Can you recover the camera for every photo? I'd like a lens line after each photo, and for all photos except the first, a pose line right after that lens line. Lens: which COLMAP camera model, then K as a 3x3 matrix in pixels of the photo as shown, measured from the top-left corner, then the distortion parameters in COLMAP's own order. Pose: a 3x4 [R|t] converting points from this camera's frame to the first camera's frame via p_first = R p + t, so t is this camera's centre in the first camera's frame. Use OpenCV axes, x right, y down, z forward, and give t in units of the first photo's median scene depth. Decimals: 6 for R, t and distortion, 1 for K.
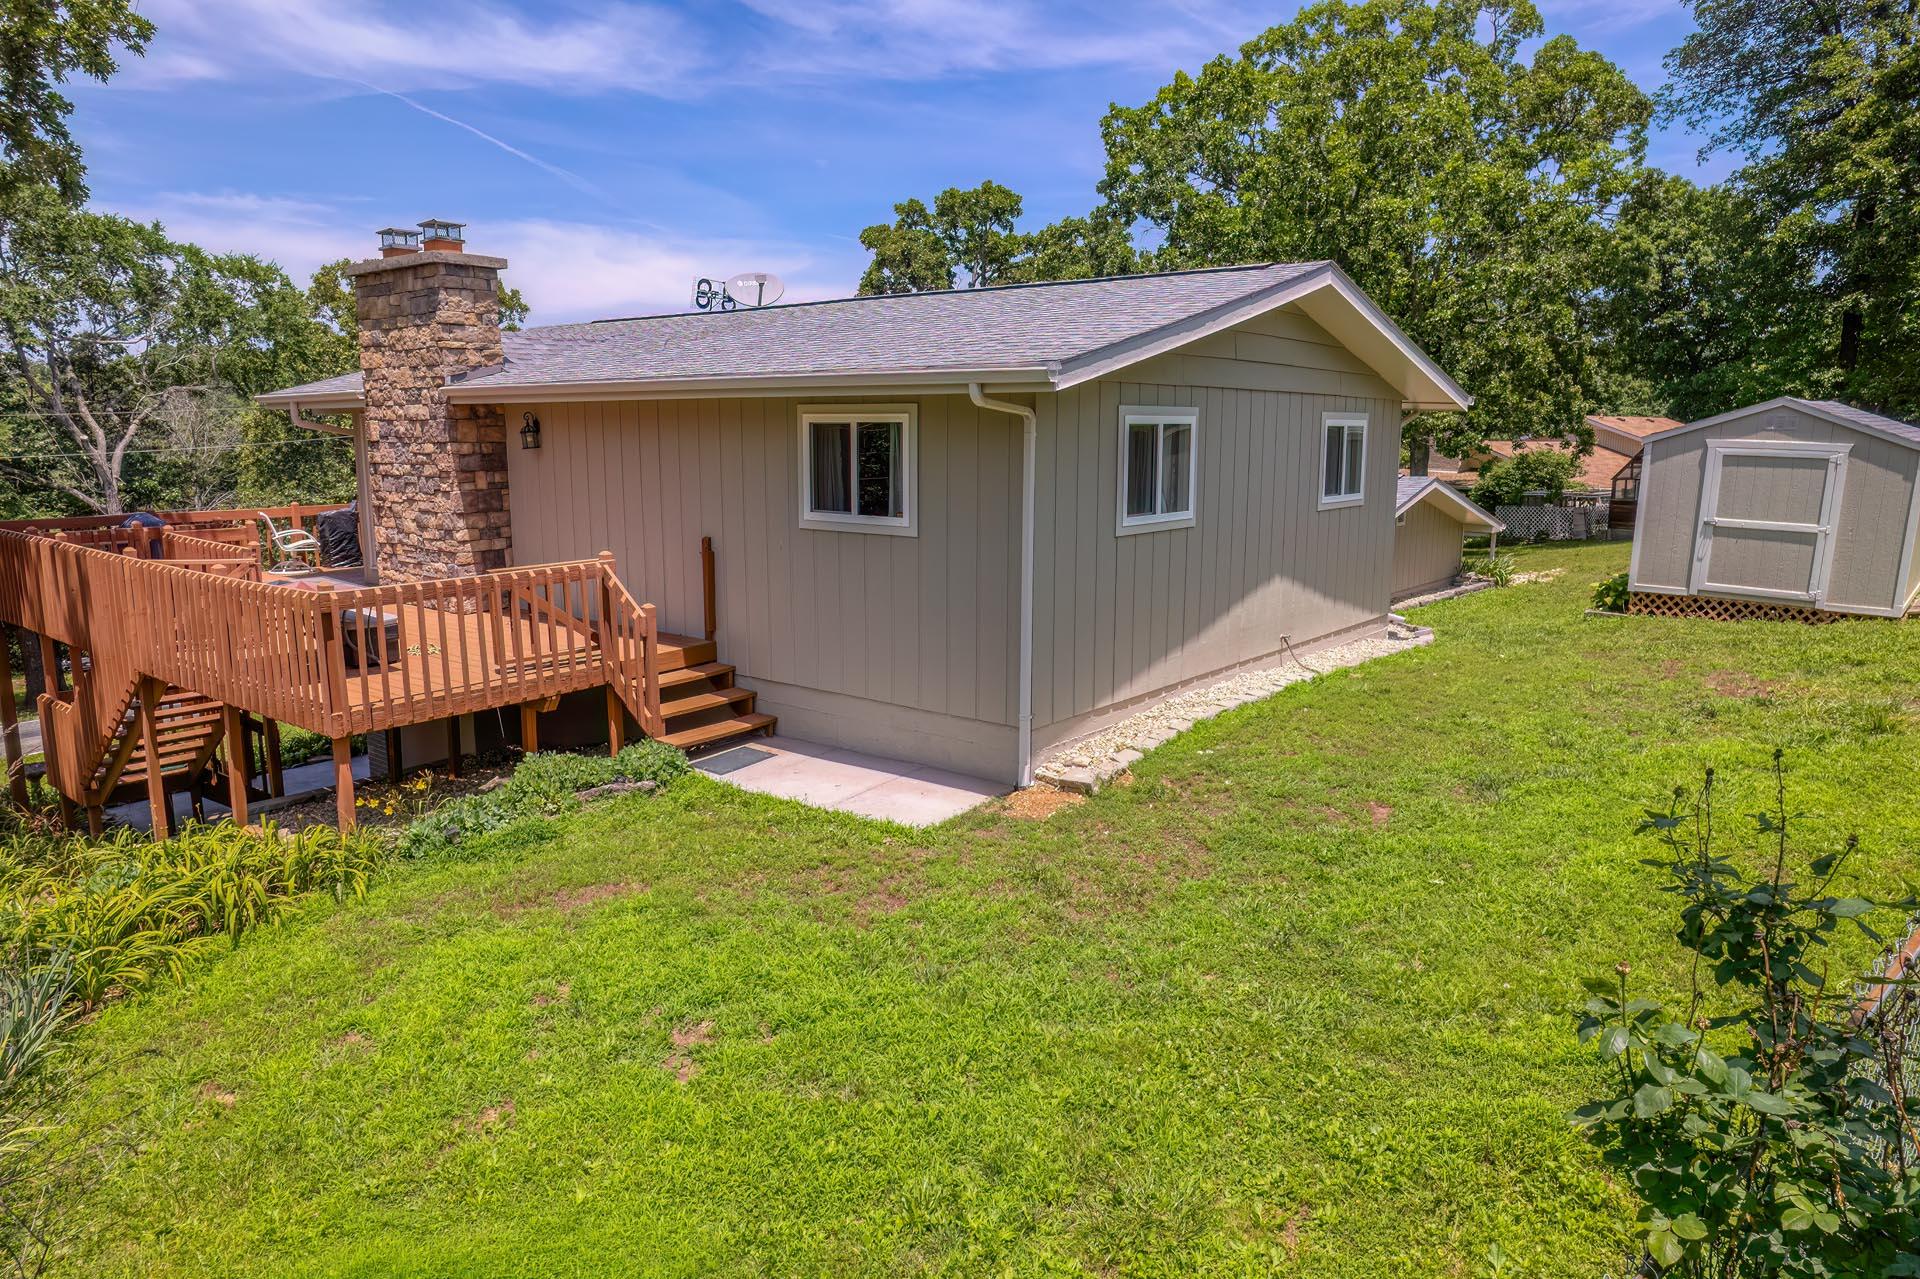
lens RADIAL K [[1233.7, 0, 960.7], [0, 1233.7, 641.7], [0, 0, 1]] dist [-0.082697, 0.079440]
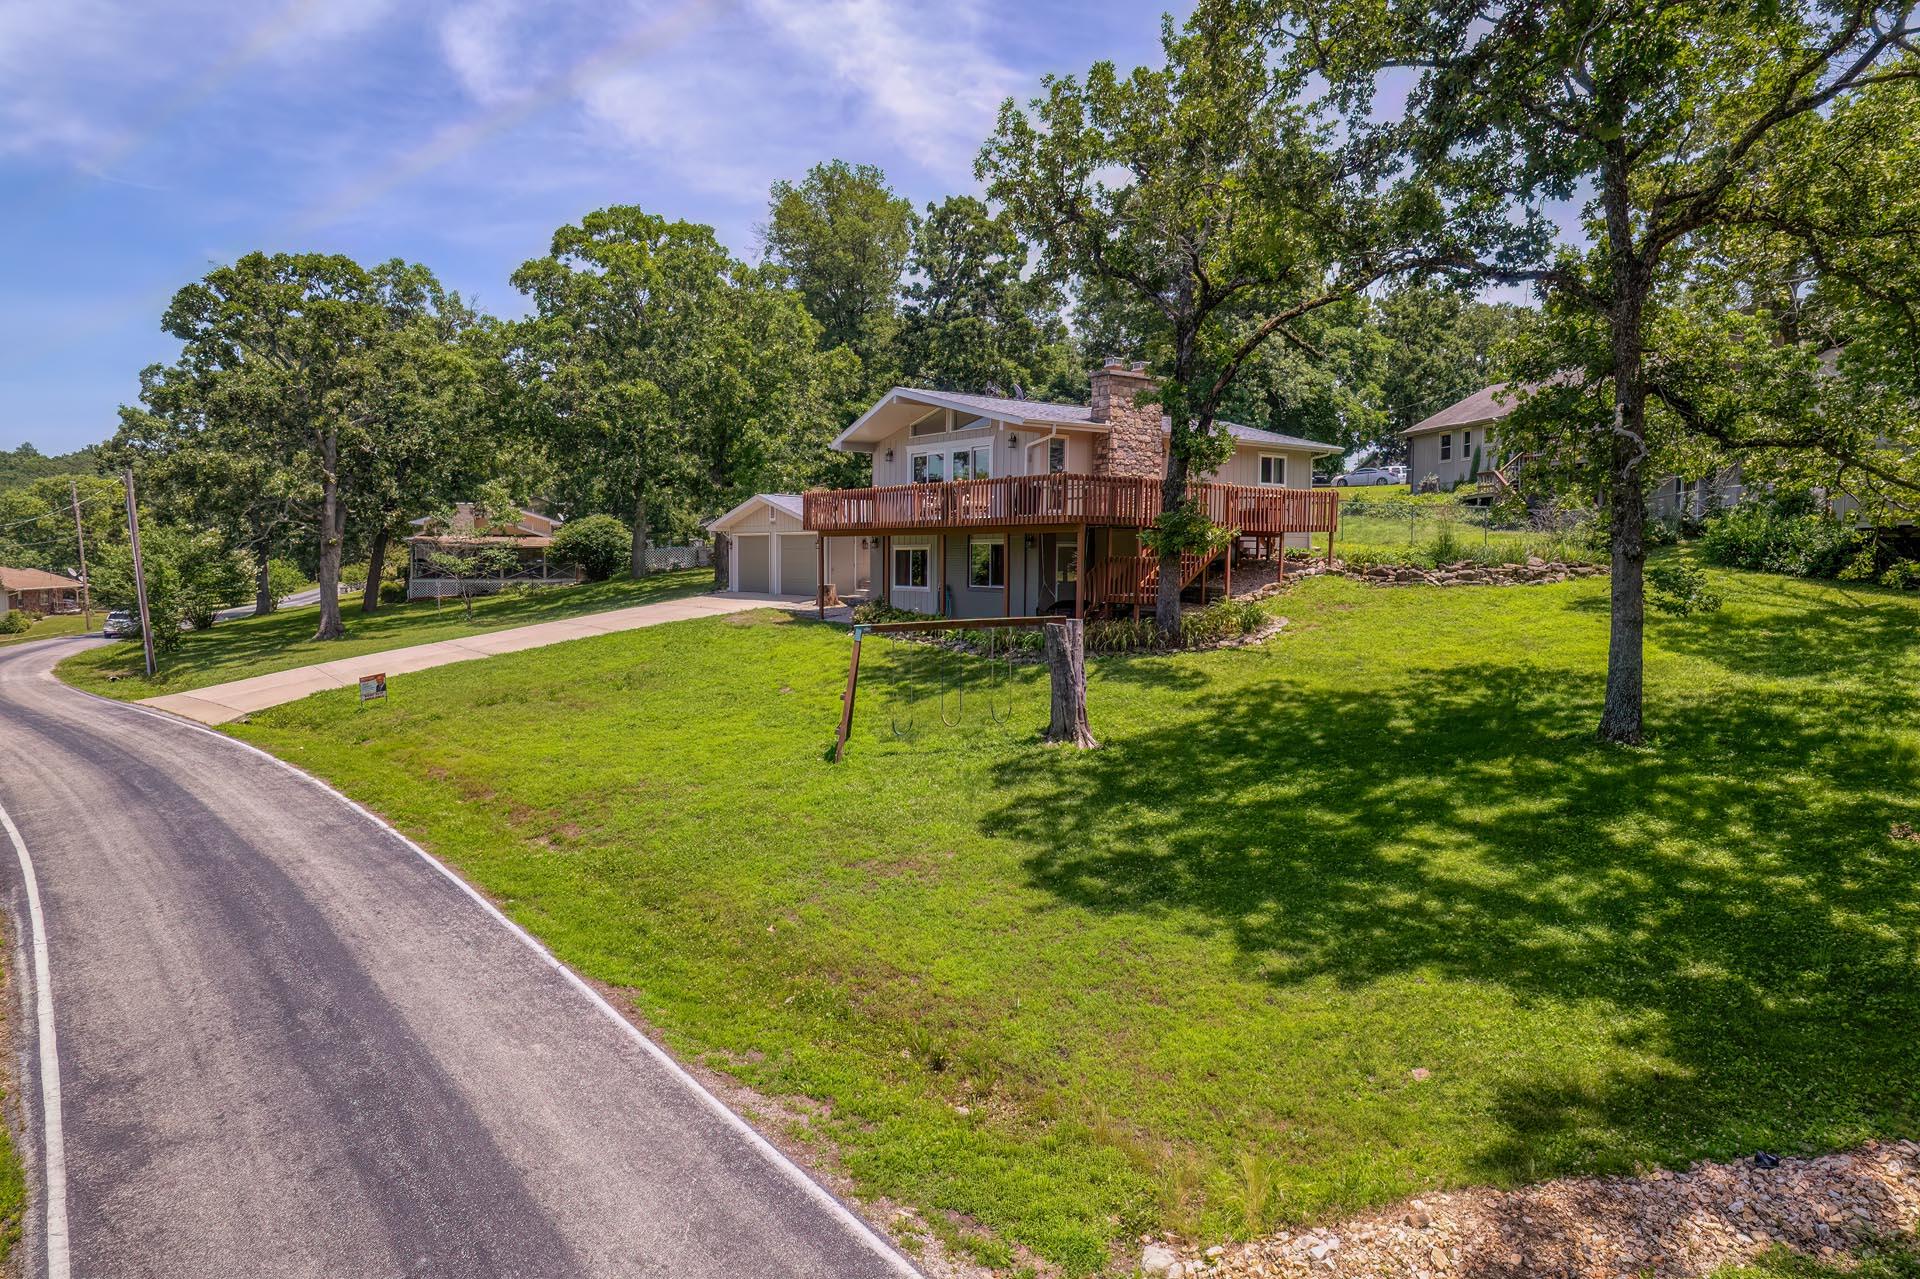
lens RADIAL K [[1235.9, 0, 960.0], [0, 1235.9, 639.5], [0, 0, 1]] dist [-0.073007, 0.066427]
pose [[0.256502, -0.066751, 0.964236, -2.883129], [0.164741, 0.986034, 0.024436, 0.080937], [-0.952401, 0.152581, 0.263916, 0.762185]]
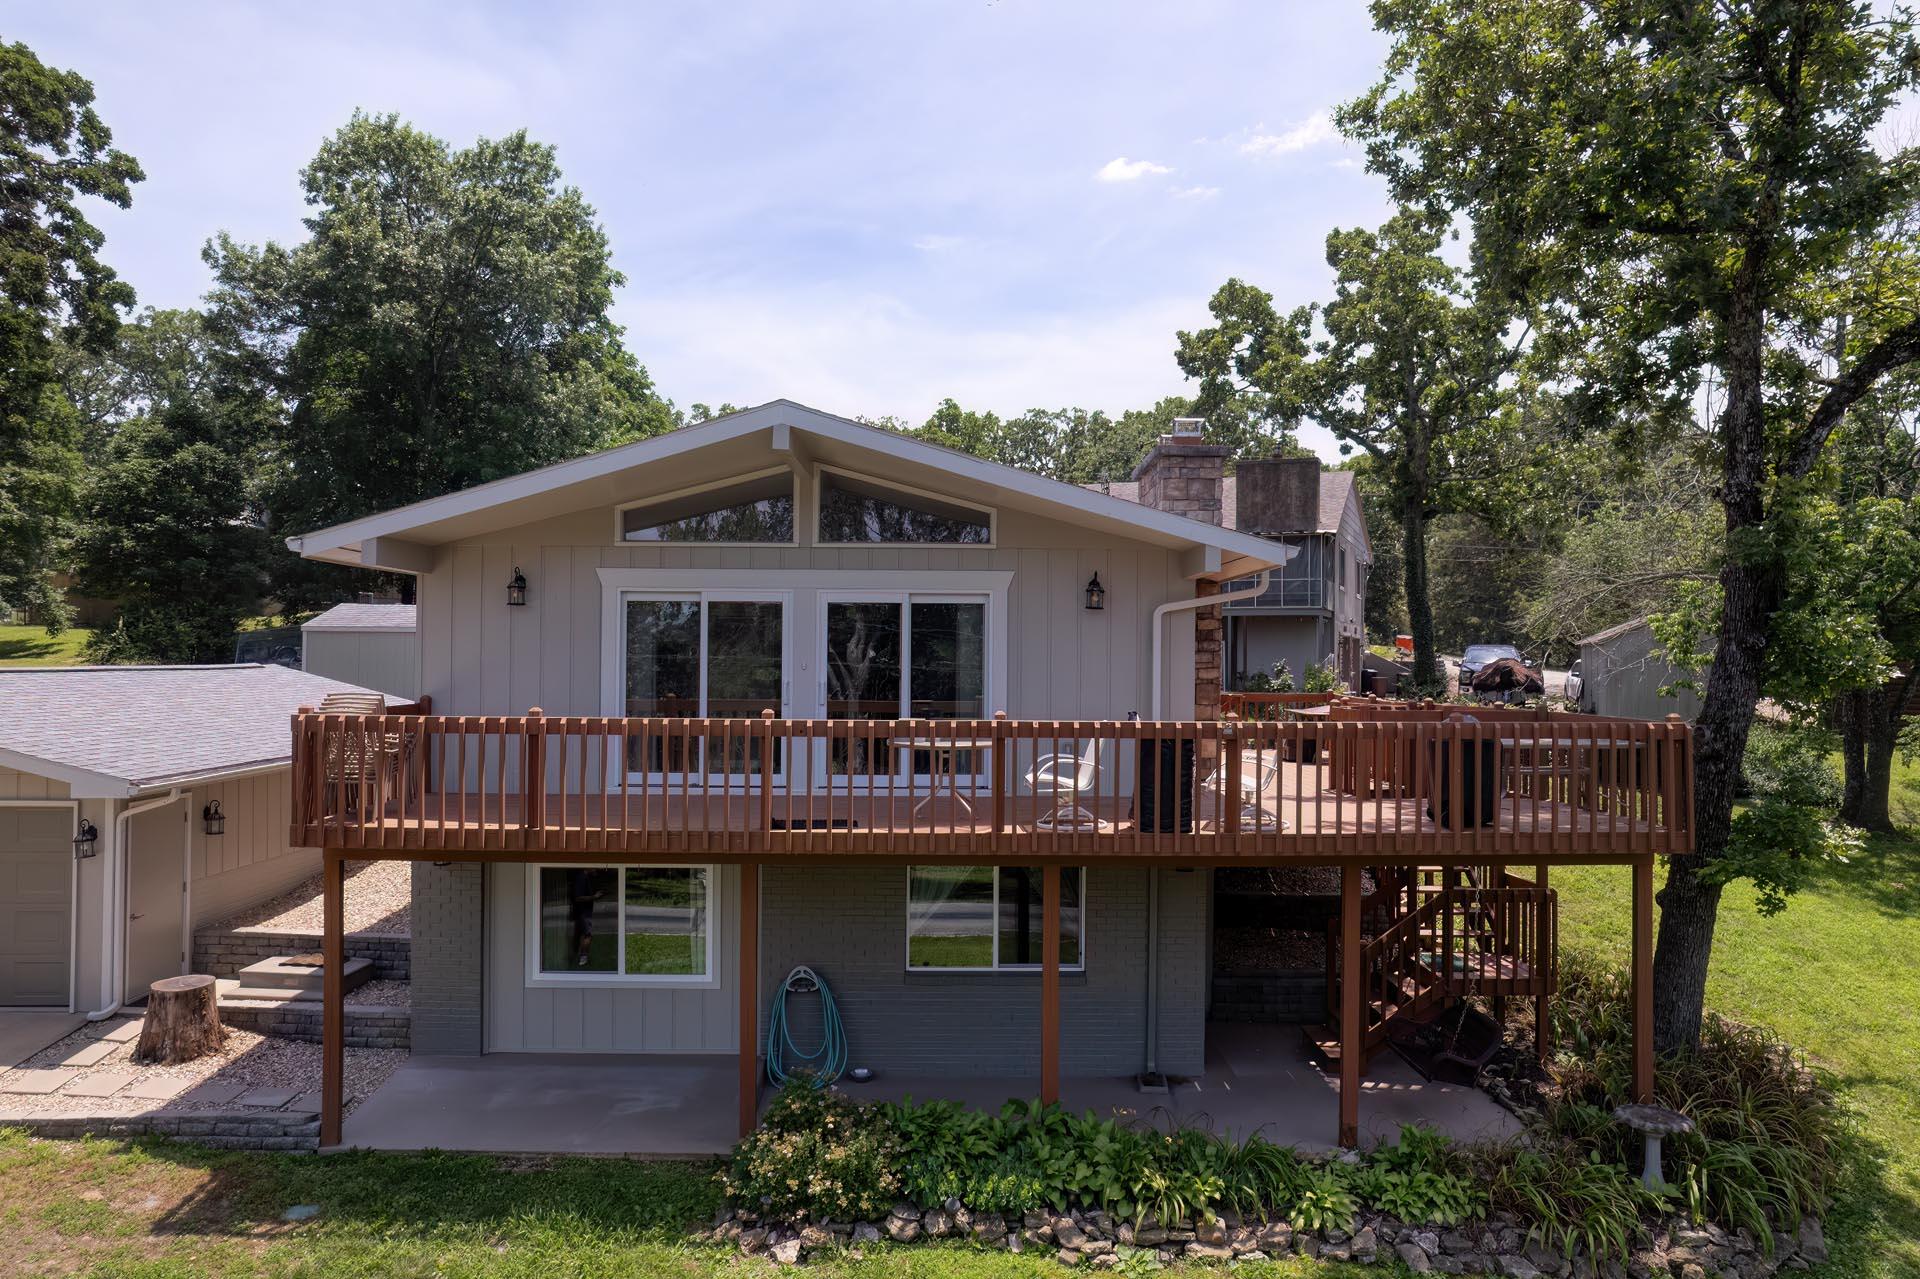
lens RADIAL K [[1233.7, 0, 960.7], [0, 1233.7, 641.7], [0, 0, 1]] dist [-0.082697, 0.079440]
pose [[-0.637591, 0.001594, 0.770373, -1.191493], [0.123529, 0.987270, 0.100195, -0.286824], [-0.760406, 0.159046, -0.629672, 1.884292]]
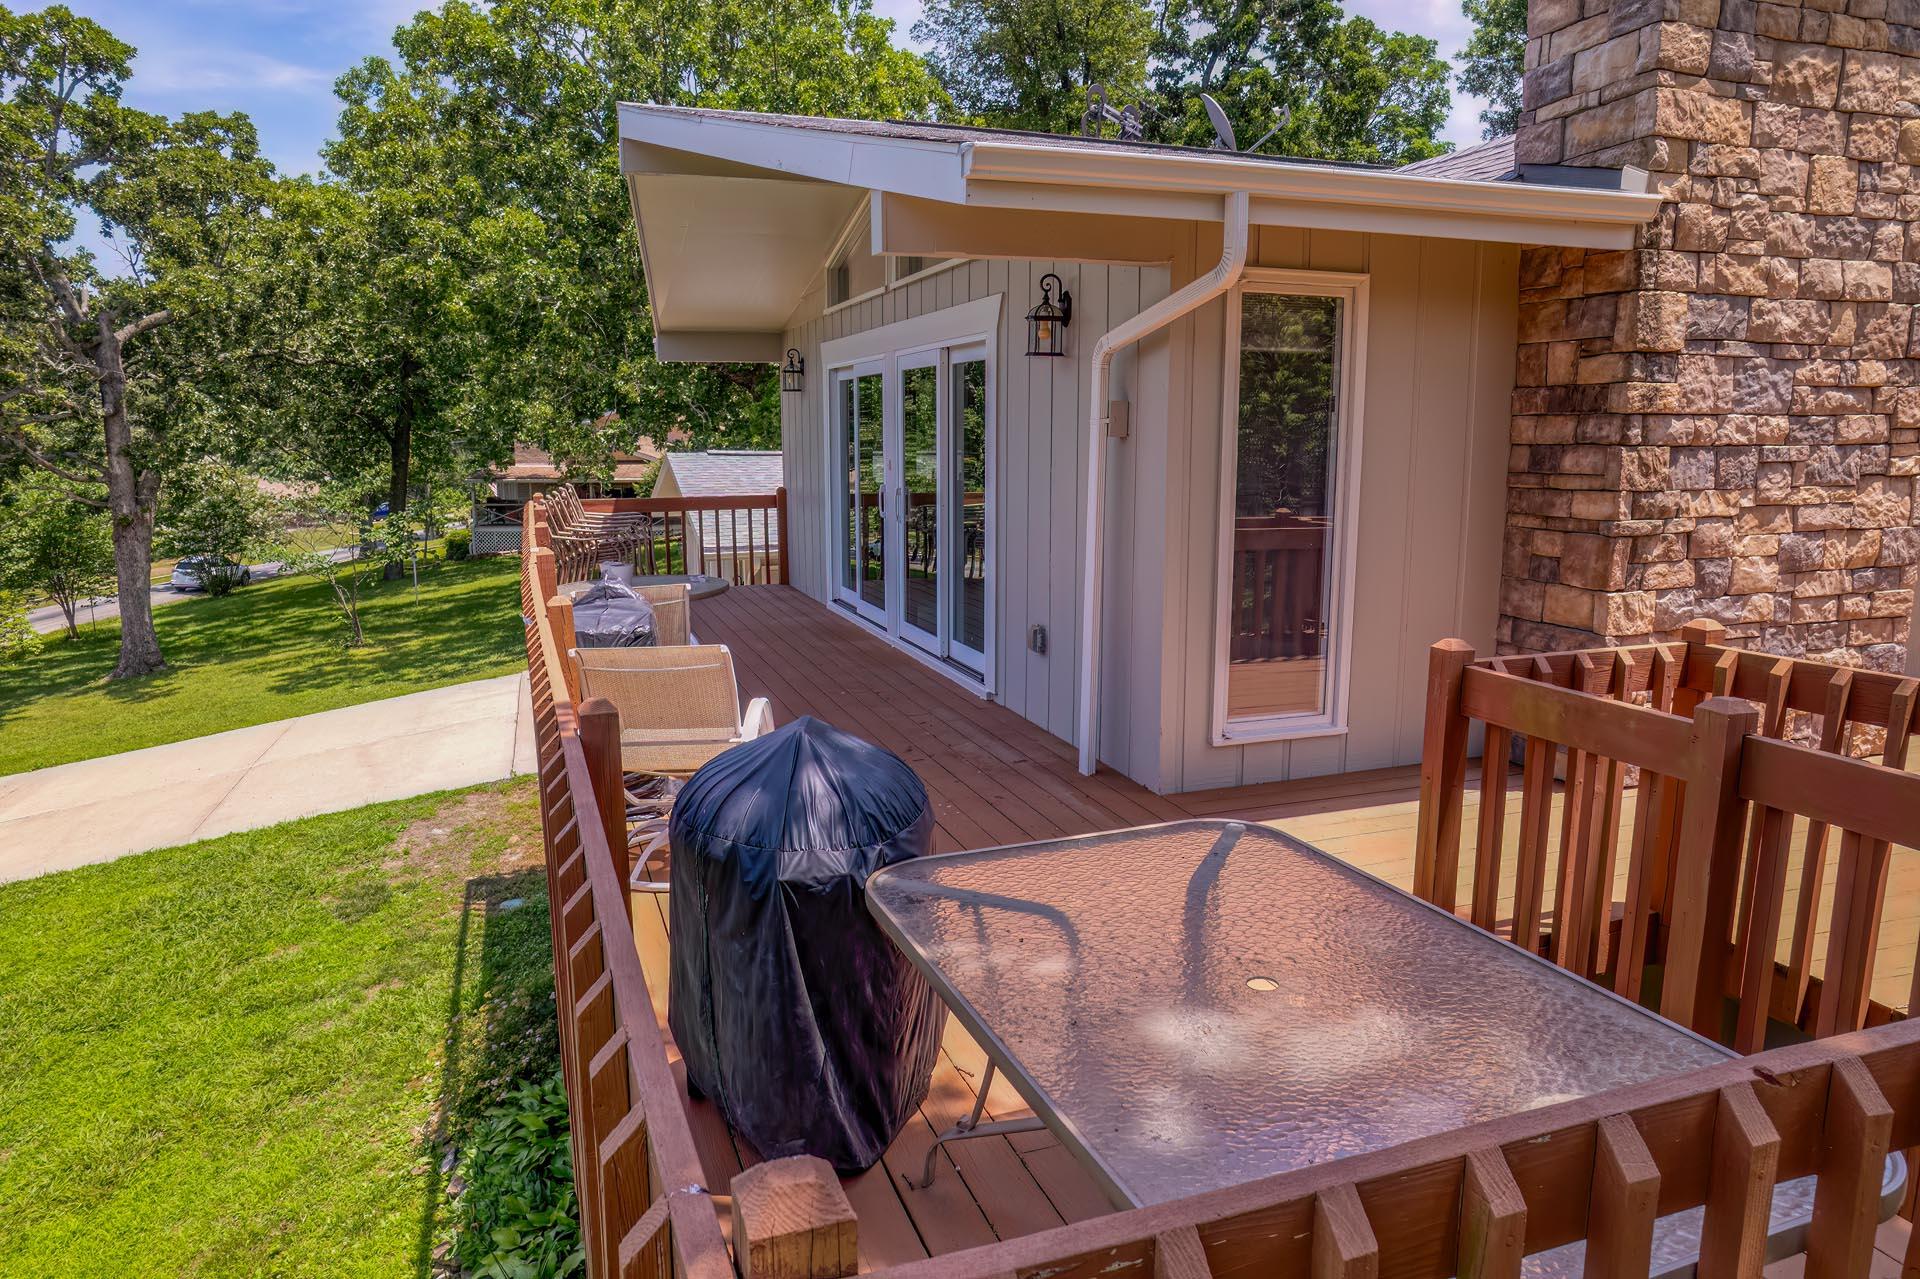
lens RADIAL K [[1235.9, 0, 960.0], [0, 1235.9, 639.5], [0, 0, 1]] dist [-0.073007, 0.066427]
pose [[0.525471, -0.149005, 0.837662, -0.942819], [0.152607, 0.985084, 0.079498, -0.148502], [-0.837014, 0.086059, 0.540372, 1.034934]]
